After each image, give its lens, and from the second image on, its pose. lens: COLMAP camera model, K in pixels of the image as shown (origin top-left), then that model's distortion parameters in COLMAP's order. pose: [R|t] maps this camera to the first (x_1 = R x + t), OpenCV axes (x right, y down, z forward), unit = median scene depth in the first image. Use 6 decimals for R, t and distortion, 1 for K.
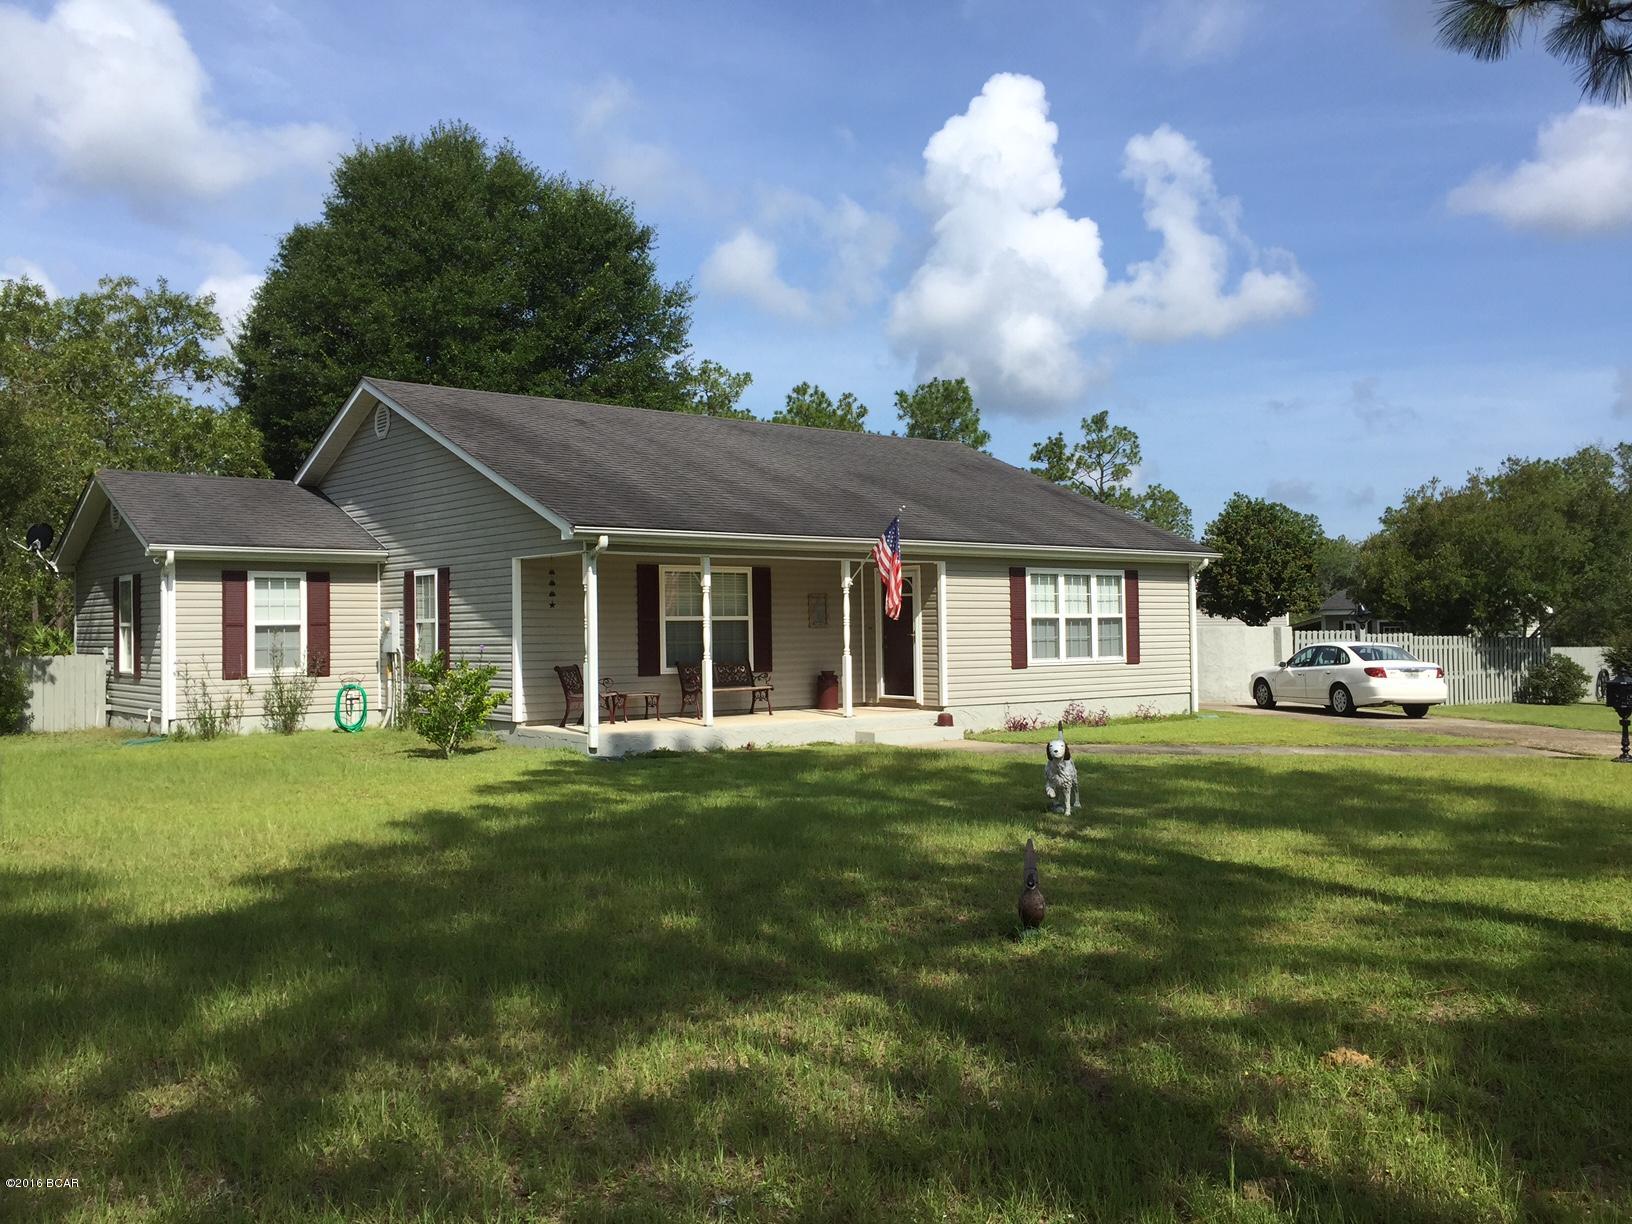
lens RADIAL K [[1381.4, 0, 815.7], [0, 1381.4, 614.2], [0, 0, 1]] dist [0.041153, -0.071286]
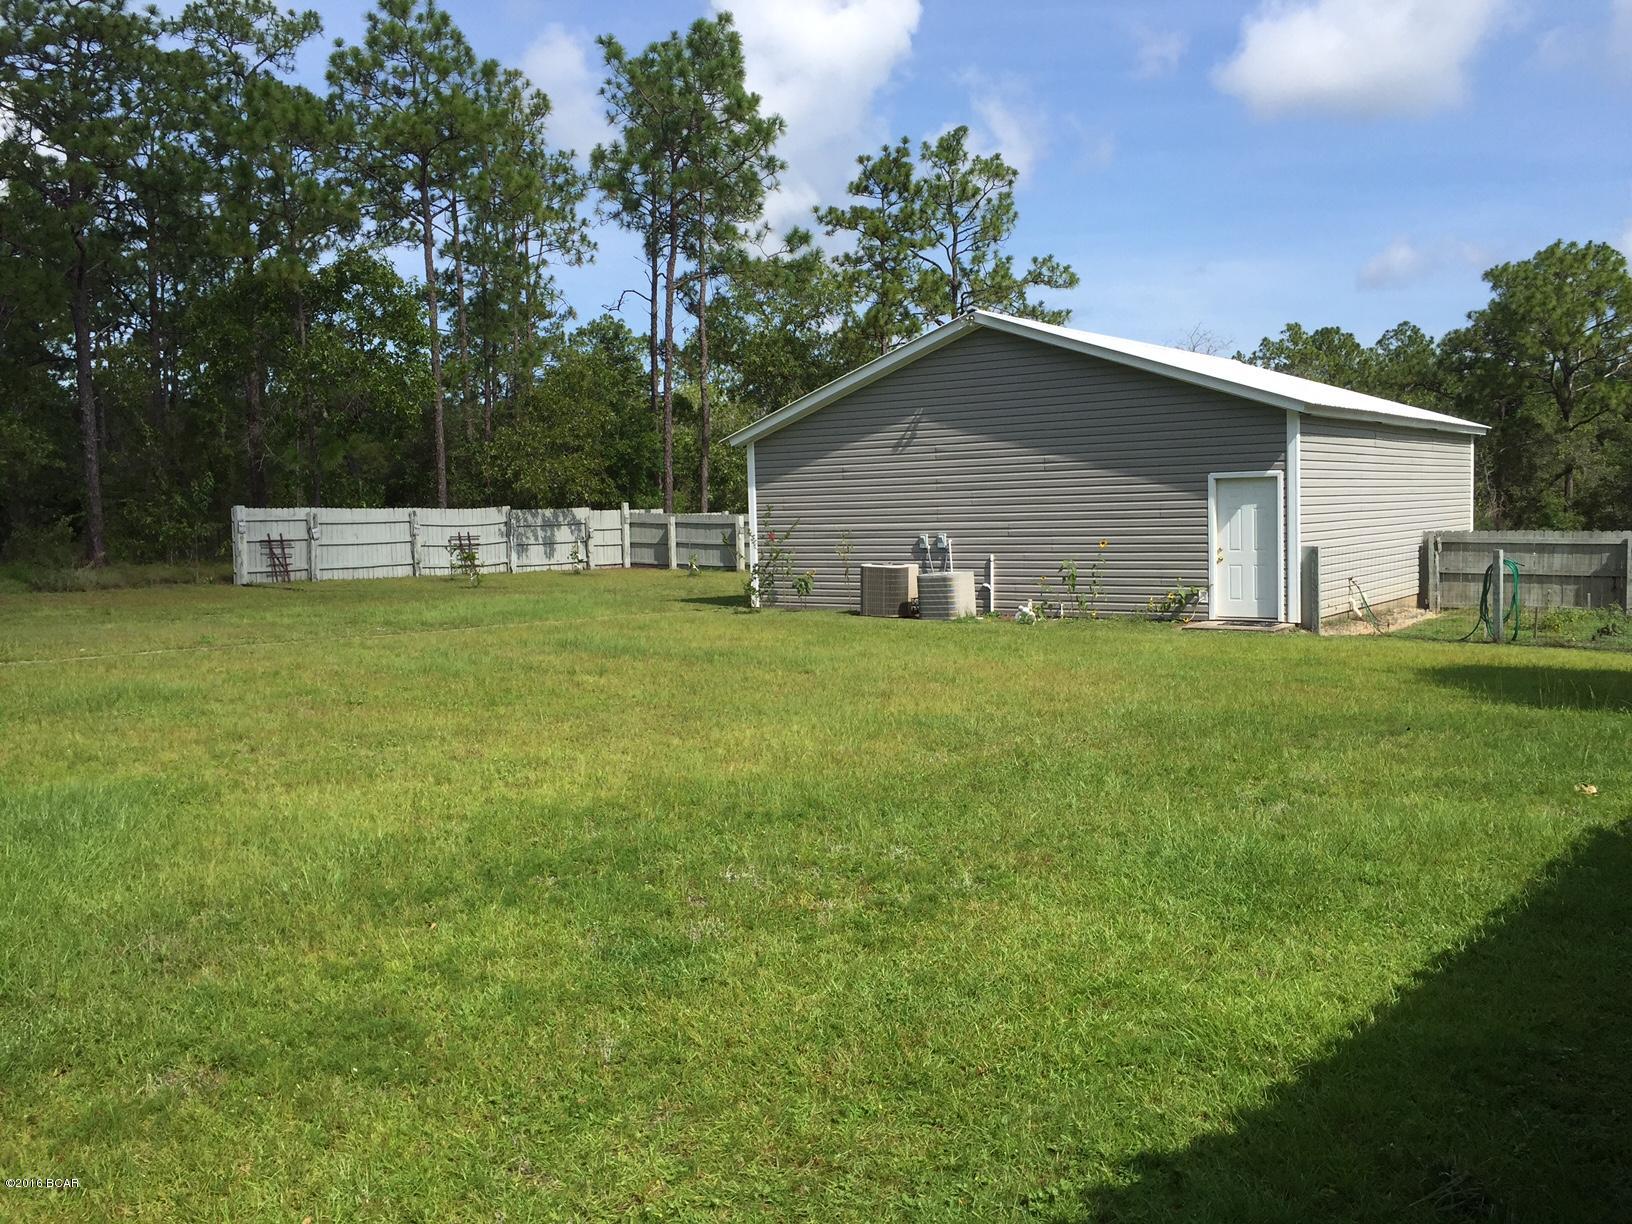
lens RADIAL K [[1381.4, 0, 816.4], [0, 1381.4, 607.7], [0, 0, 1]] dist [0.041153, -0.071286]
pose [[0.980884, -0.026696, 0.192751, 0.029949], [0.011028, 0.996579, 0.081907, 0.007914], [-0.194278, -0.078216, 0.977823, 0.430217]]
